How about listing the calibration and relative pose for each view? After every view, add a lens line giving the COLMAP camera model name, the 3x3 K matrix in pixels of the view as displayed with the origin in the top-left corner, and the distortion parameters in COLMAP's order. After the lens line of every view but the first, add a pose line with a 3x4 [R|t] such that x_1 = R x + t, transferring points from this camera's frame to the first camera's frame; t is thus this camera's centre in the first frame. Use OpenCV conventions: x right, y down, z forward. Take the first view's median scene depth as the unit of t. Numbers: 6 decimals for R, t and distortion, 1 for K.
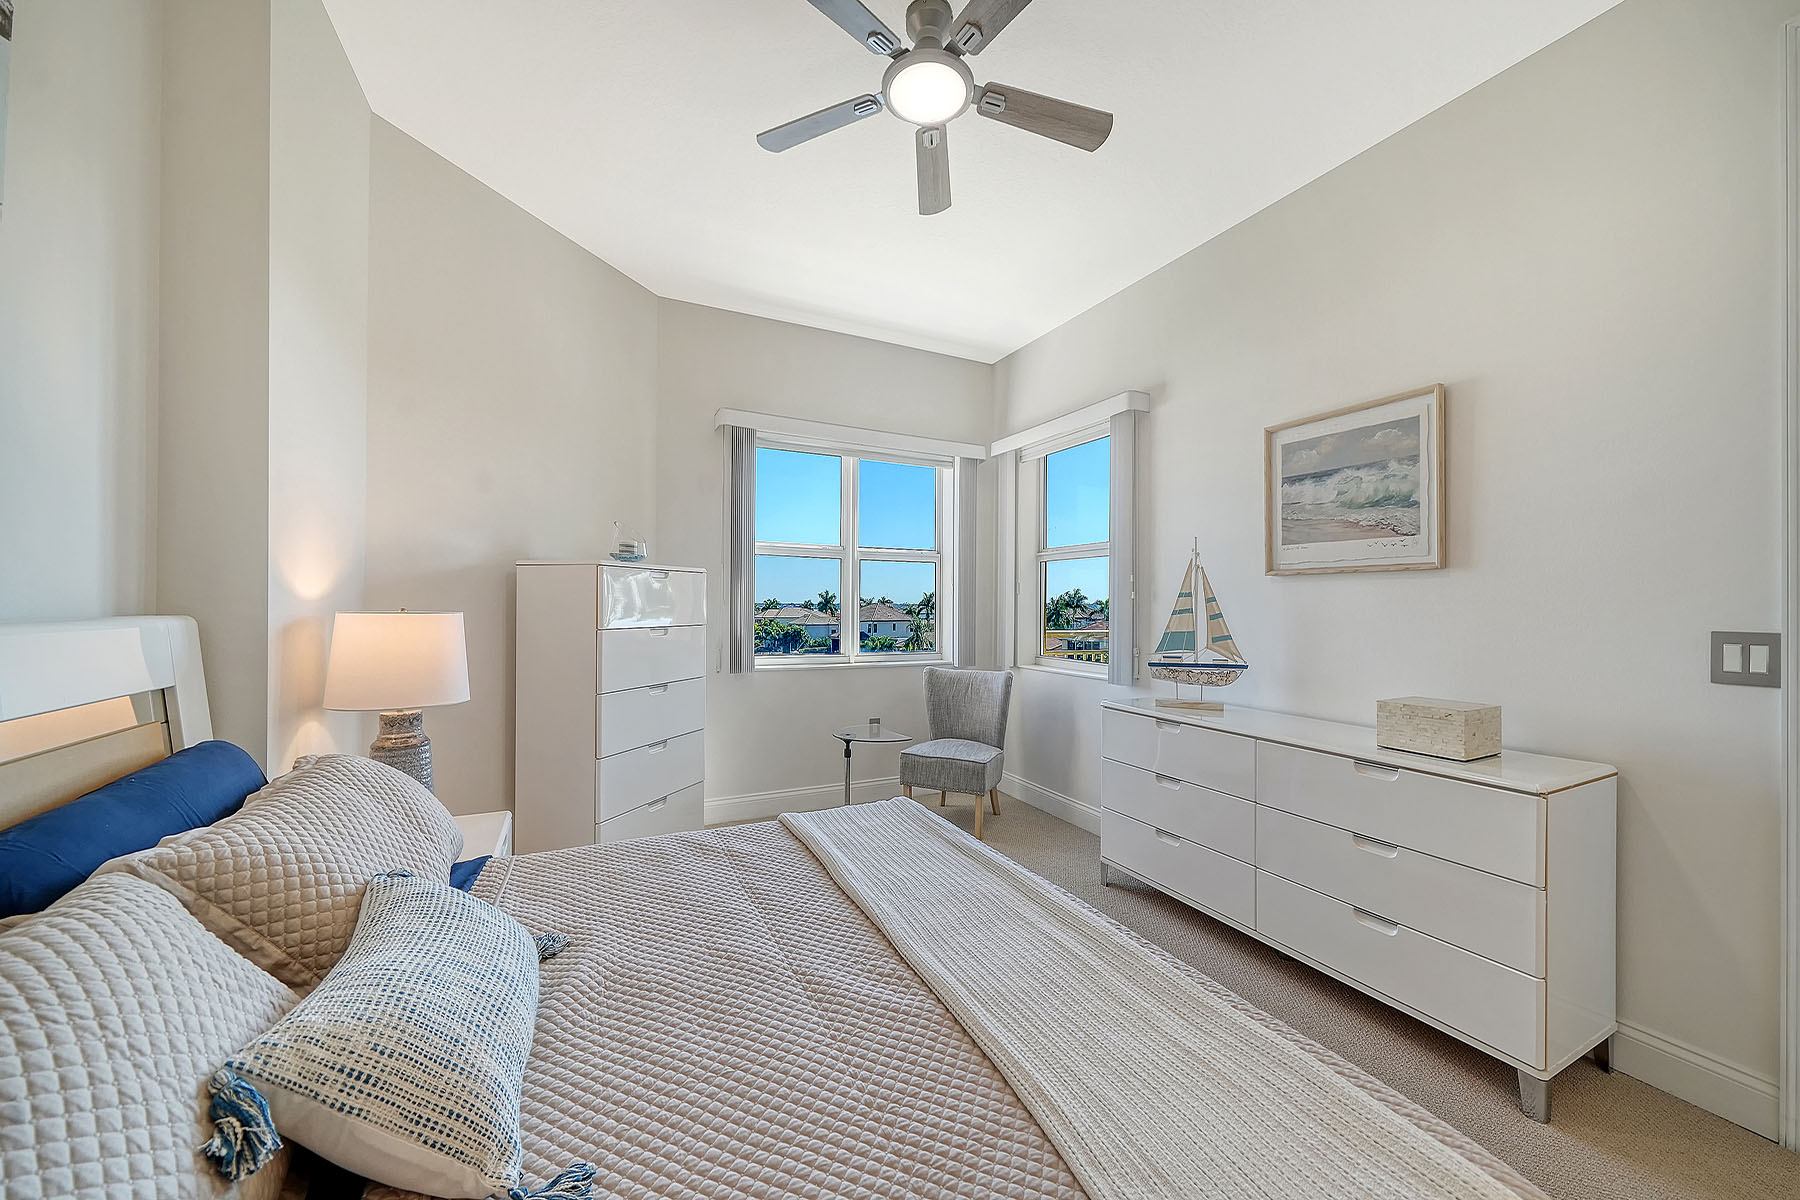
lens RADIAL K [[640.2, 0, 905.4], [0, 640.2, 607.4], [0, 0, 1]] dist [-0.000933, -0.000221]
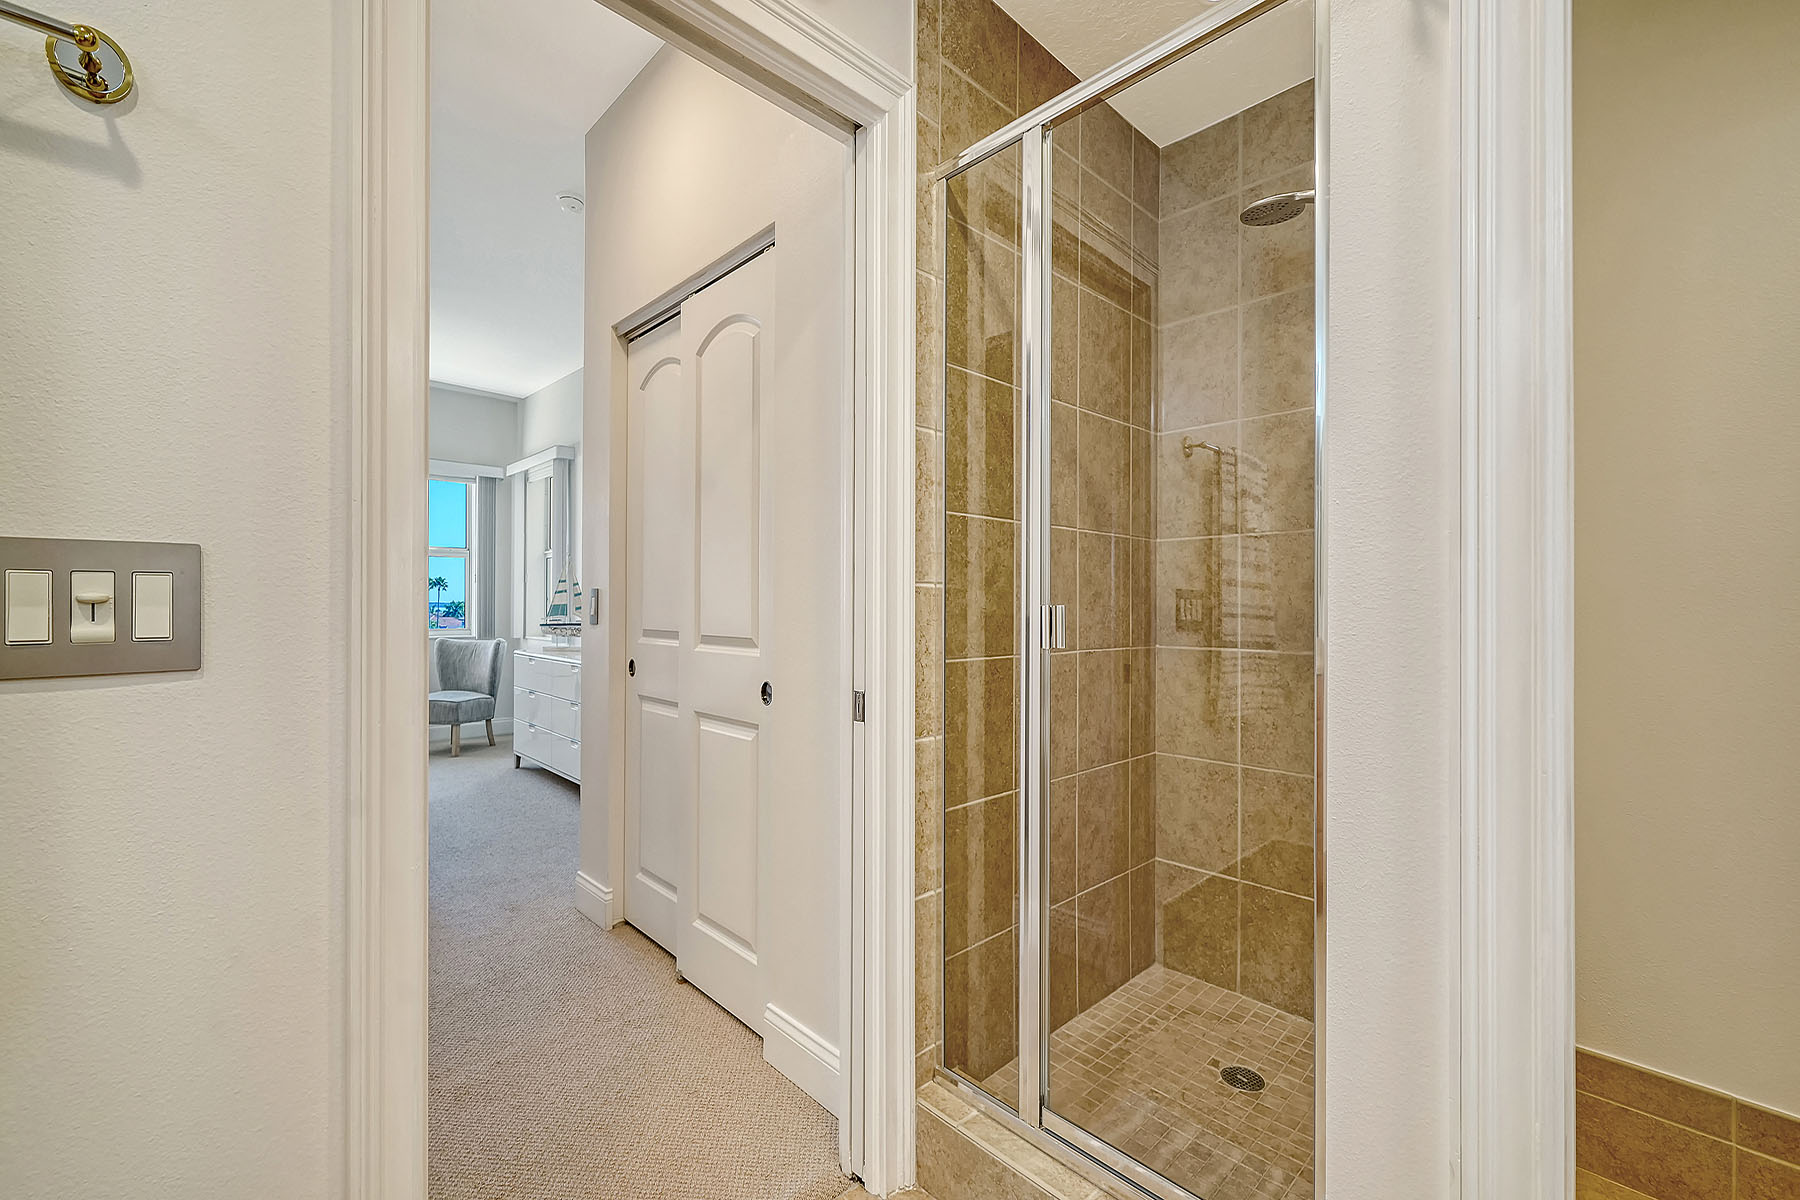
lens RADIAL K [[732.1, 0, 900.4], [0, 732.1, 596.3], [0, 0, 1]] dist [-0.004736, 0.000541]
pose [[0.957826, -0.006836, 0.287269, 0.543198], [0.008701, 0.999949, -0.005216, 0.026538], [-0.287218, 0.007495, 0.957836, -0.747704]]
